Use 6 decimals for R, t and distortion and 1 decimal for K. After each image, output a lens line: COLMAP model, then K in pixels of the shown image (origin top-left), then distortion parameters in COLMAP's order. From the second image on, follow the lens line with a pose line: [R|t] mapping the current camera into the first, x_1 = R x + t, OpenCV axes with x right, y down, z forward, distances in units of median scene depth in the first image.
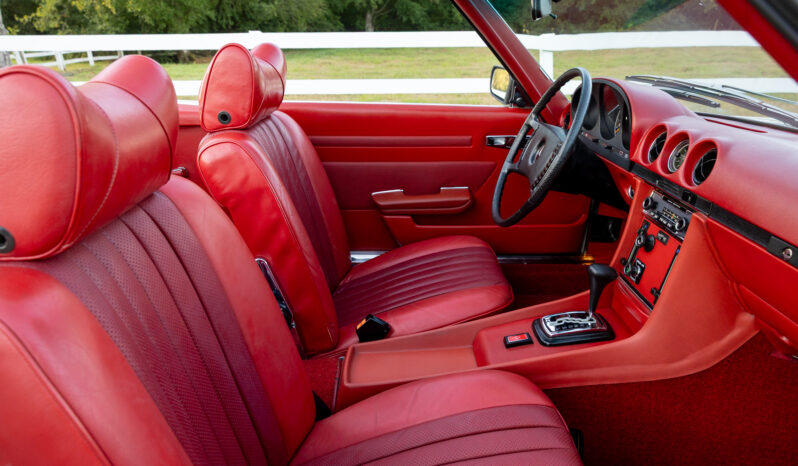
lens RADIAL K [[526.6, 0, 399.0], [0, 526.6, 233.0], [0, 0, 1]] dist [0.004328, -0.003639]
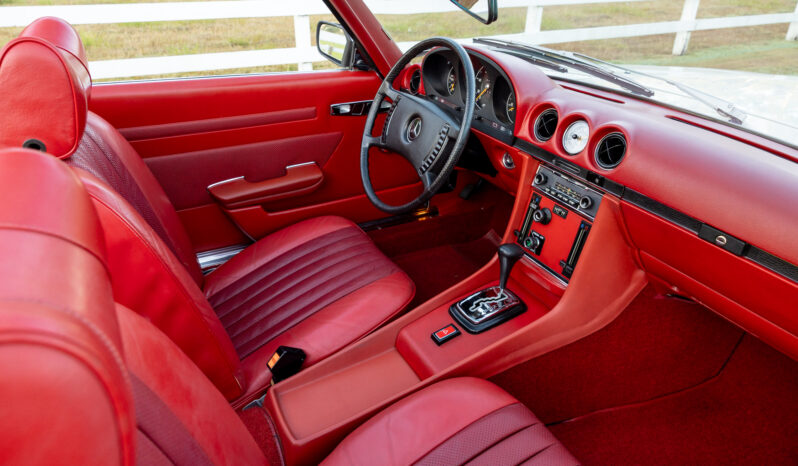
lens RADIAL K [[526.1, 0, 399.0], [0, 526.1, 233.0], [0, 0, 1]] dist [0.002693, 0.001467]
pose [[0.883282, -0.205968, 0.421178, -0.229375], [0.138810, 0.972945, 0.184690, -0.176196], [-0.447823, -0.104670, 0.887975, 0.175626]]
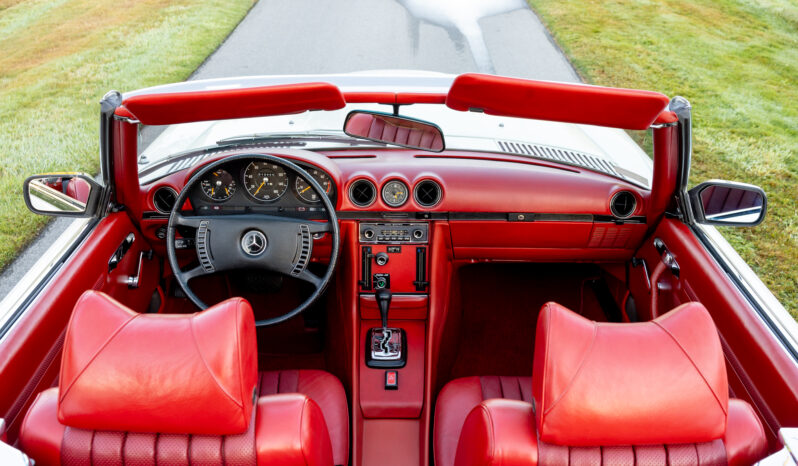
lens RADIAL K [[778.0, 0, 399.0], [0, 778.0, 233.0], [0, 0, 1]] dist [-0.001800, -0.001115]
pose [[0.007988, -0.438026, 0.898927, -1.198239], [0.338061, 0.847208, 0.409821, -0.784764], [-0.941090, 0.300619, 0.154847, 0.607096]]
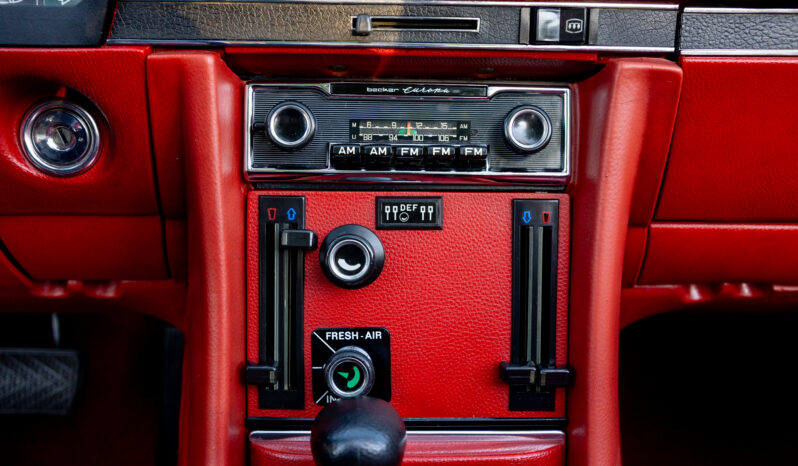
lens RADIAL K [[730.4, 0, 399.0], [0, 730.4, 233.0], [0, 0, 1]] dist [0.004820, 0.002633]
pose [[-0.025621, -0.281298, 0.959278, 0.096153], [0.328804, 0.903831, 0.273821, -0.086992], [-0.944050, 0.322431, 0.069335, 0.900499]]
